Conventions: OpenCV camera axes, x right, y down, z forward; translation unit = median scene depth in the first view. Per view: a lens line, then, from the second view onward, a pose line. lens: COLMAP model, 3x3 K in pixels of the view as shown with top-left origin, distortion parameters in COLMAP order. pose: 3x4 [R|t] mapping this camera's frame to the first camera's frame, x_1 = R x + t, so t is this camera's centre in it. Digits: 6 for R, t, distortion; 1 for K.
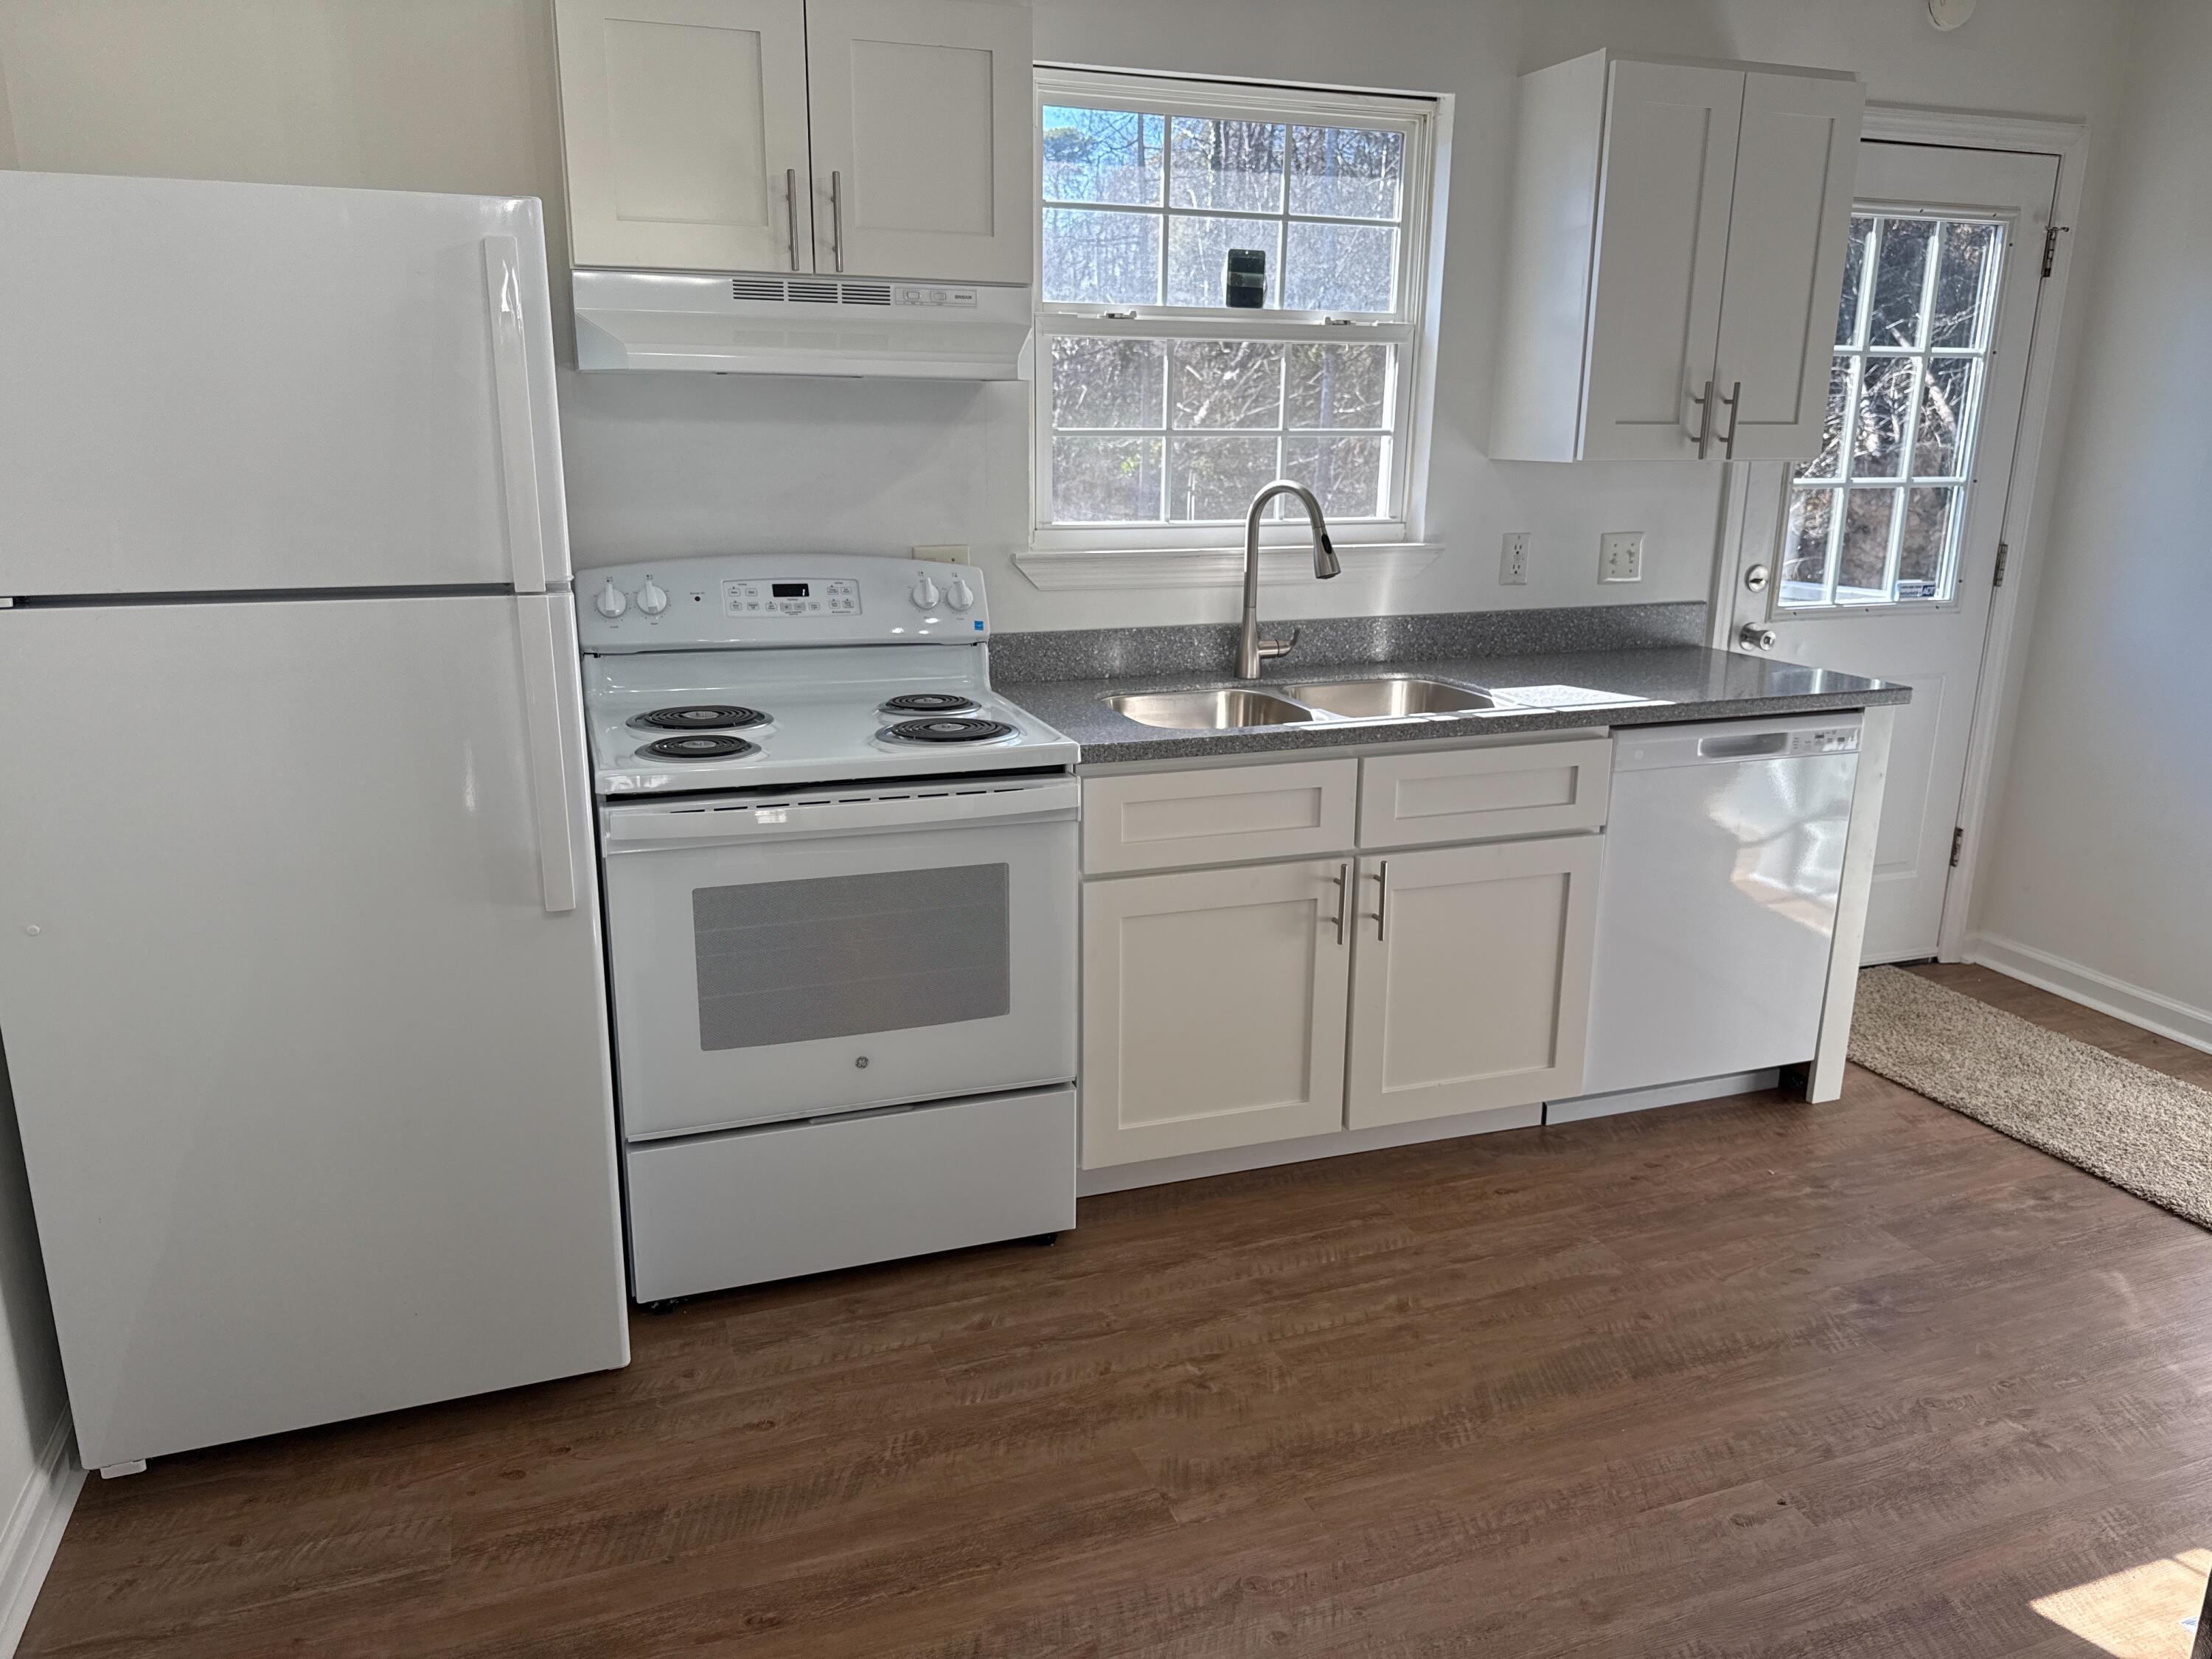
lens RADIAL K [[1554.3, 0, 1106.0], [0, 1554.3, 829.5], [0, 0, 1]] dist [0.006449, 0.000939]
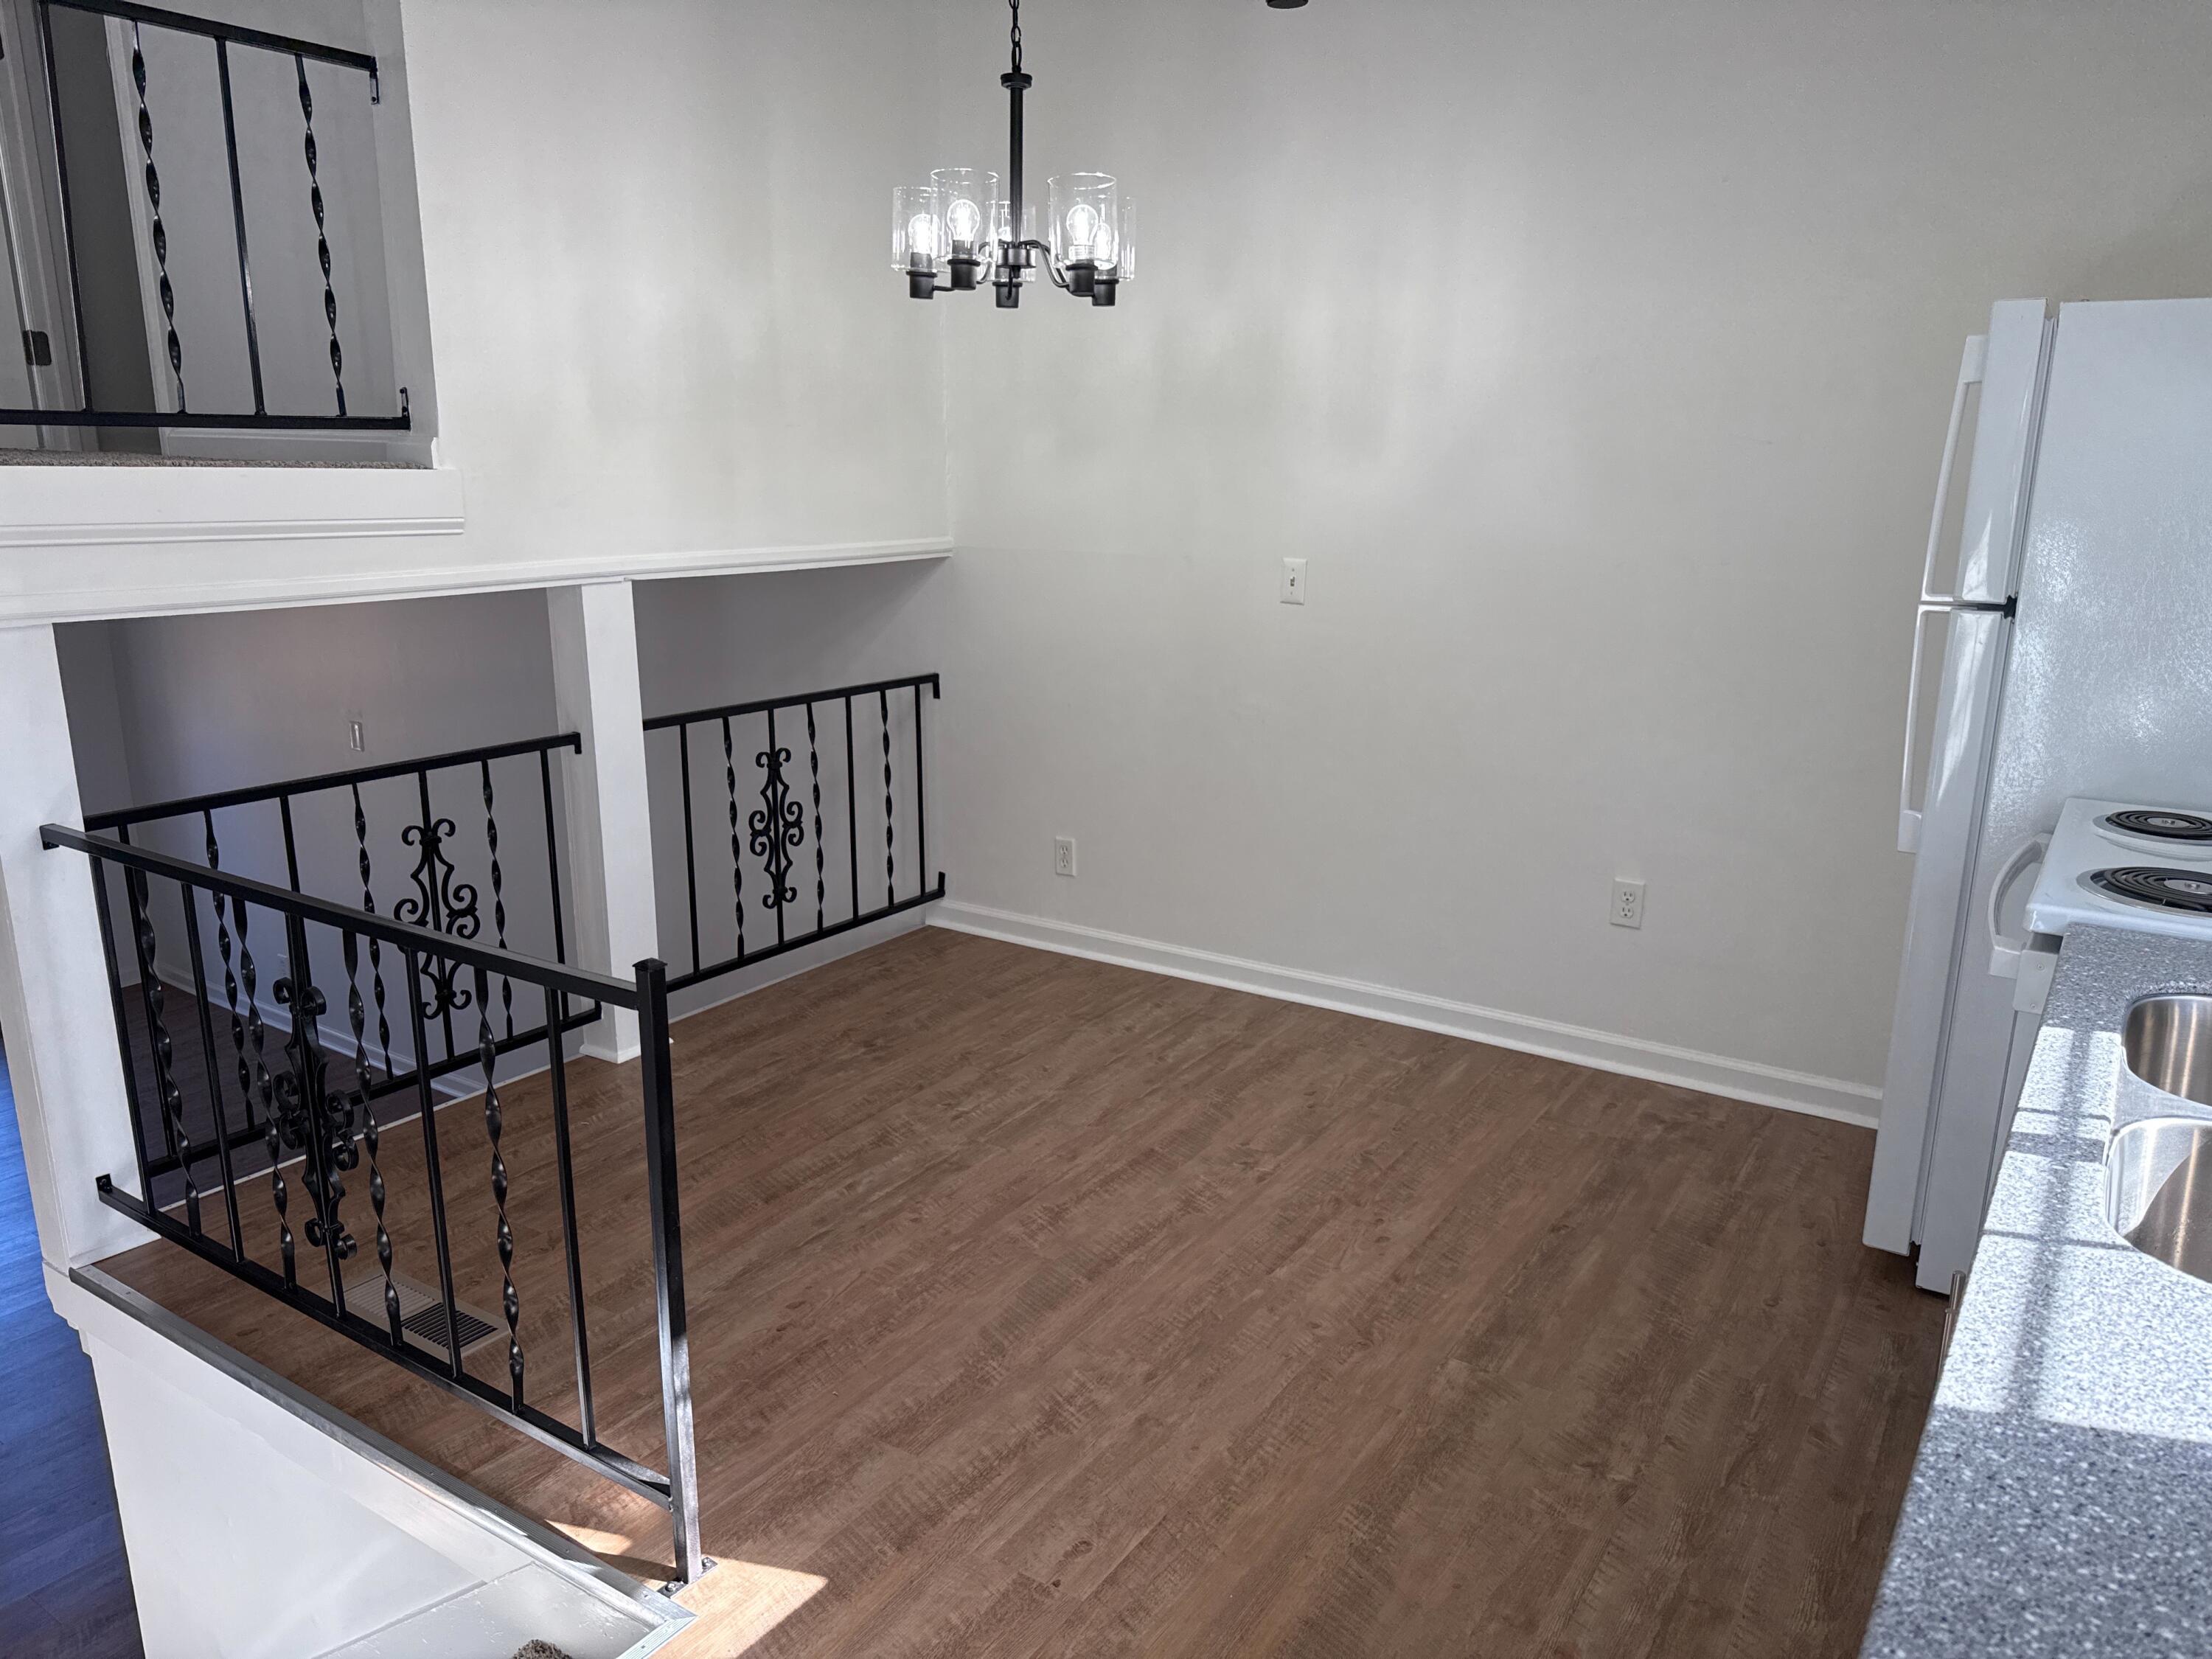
lens RADIAL K [[1554.3, 0, 1106.0], [0, 1554.3, 829.5], [0, 0, 1]] dist [0.006449, 0.000939]
pose [[-0.795082, 0.127144, -0.593026, 0.928762], [-0.177988, 0.885813, 0.428550, -0.395000], [0.579798, 0.446284, -0.681664, 1.481904]]
